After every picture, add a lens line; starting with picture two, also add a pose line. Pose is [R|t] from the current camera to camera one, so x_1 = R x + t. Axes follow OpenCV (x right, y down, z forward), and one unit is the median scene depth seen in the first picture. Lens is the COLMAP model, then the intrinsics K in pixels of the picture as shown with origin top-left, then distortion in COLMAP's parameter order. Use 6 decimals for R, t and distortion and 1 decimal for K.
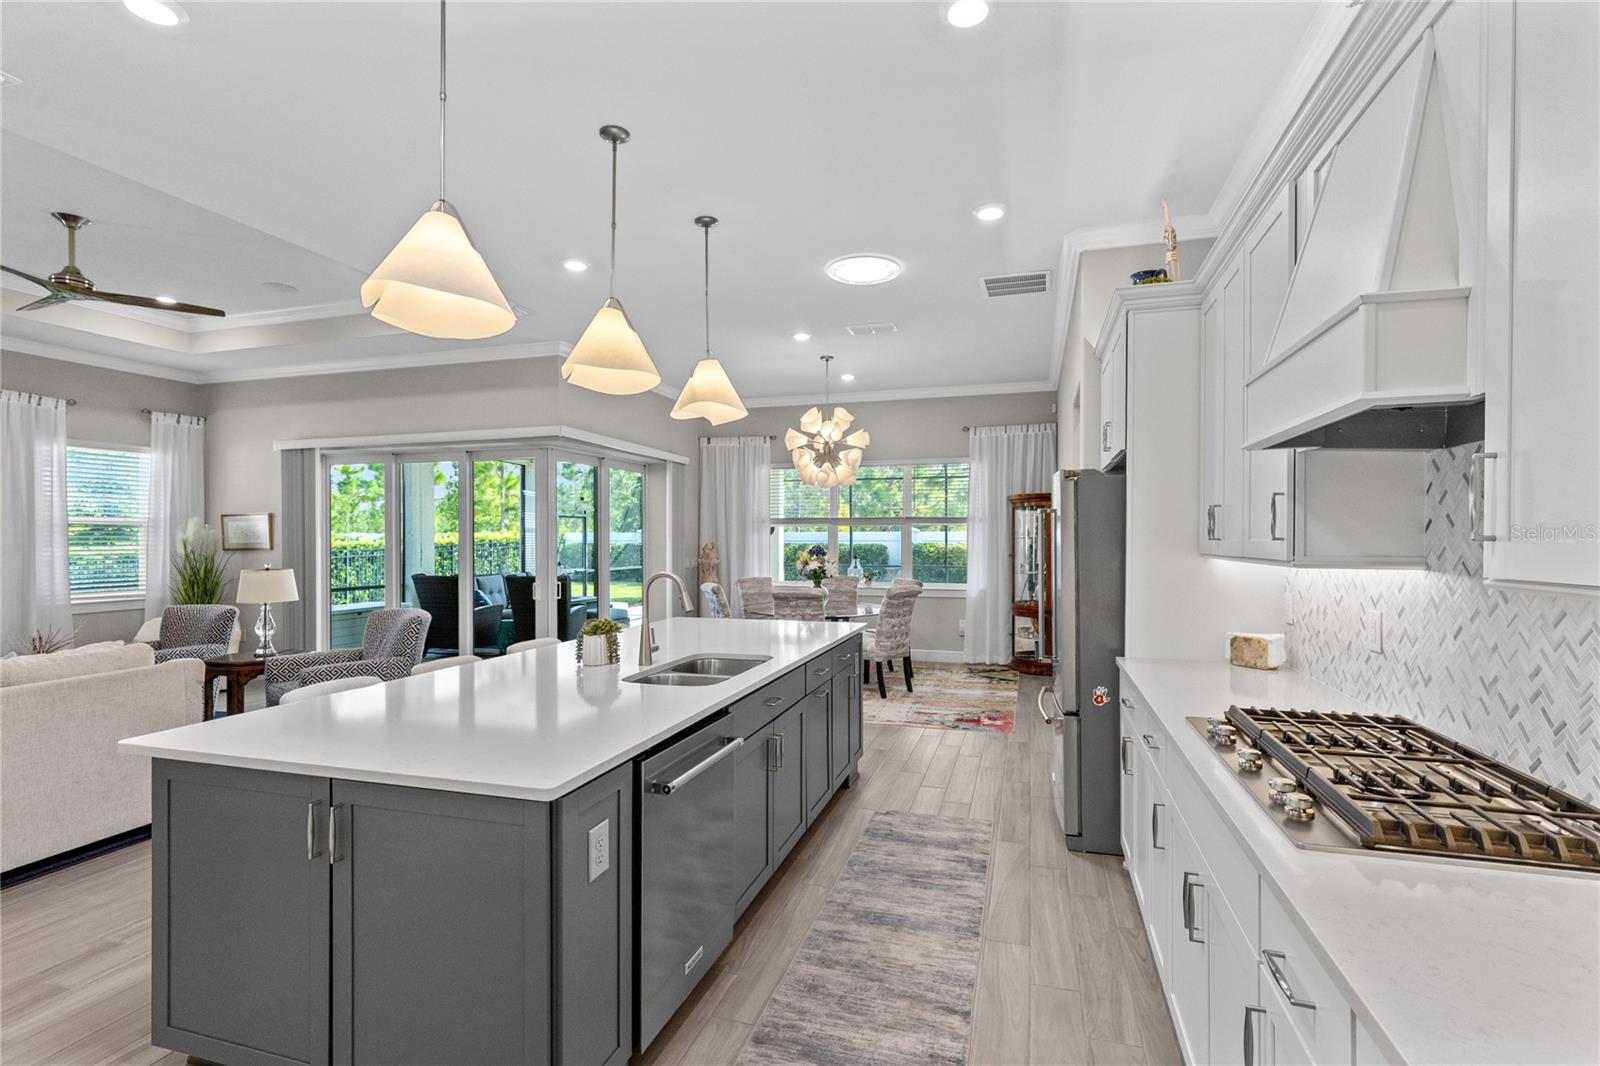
lens RADIAL K [[714.9, 0, 816.2], [0, 714.9, 540.7], [0, 0, 1]] dist [0.003590, -0.000889]
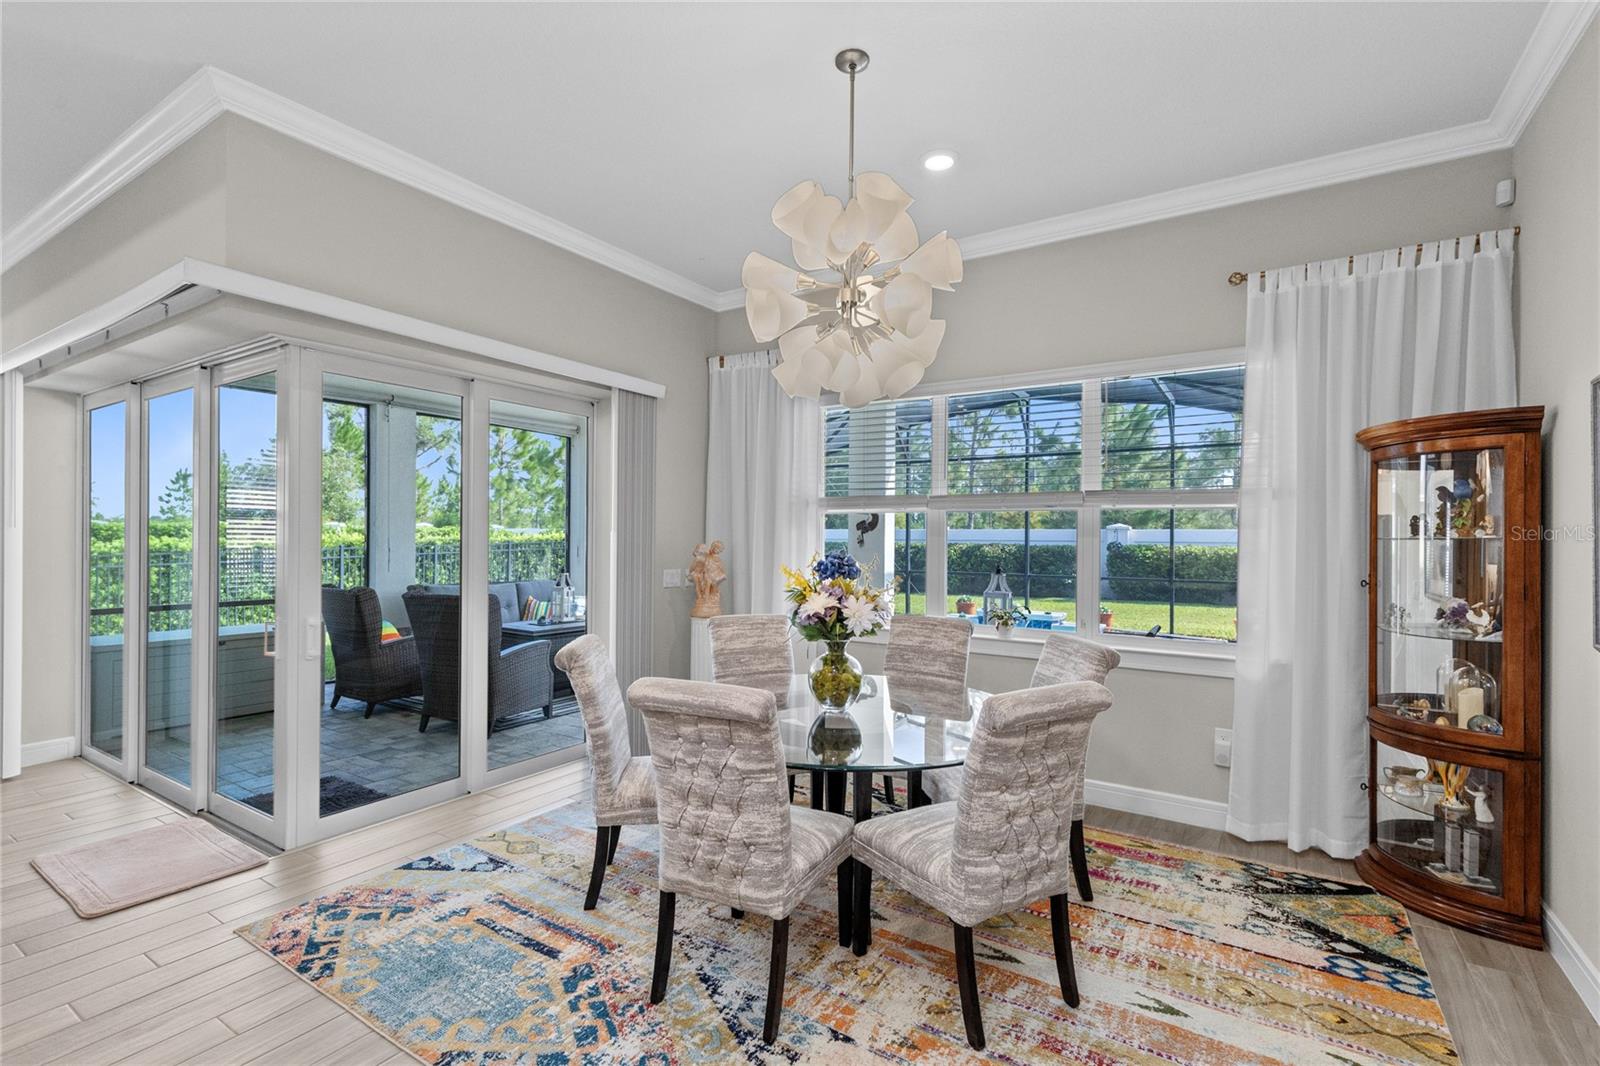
lens RADIAL K [[714.9, 0, 813.2], [0, 714.9, 532.8], [0, 0, 1]] dist [0.003590, -0.000889]
pose [[0.961401, 0.006610, -0.275071, 0.099381], [-0.009056, 0.999930, -0.007626, -0.001593], [0.275001, 0.009822, 0.961394, 0.606210]]
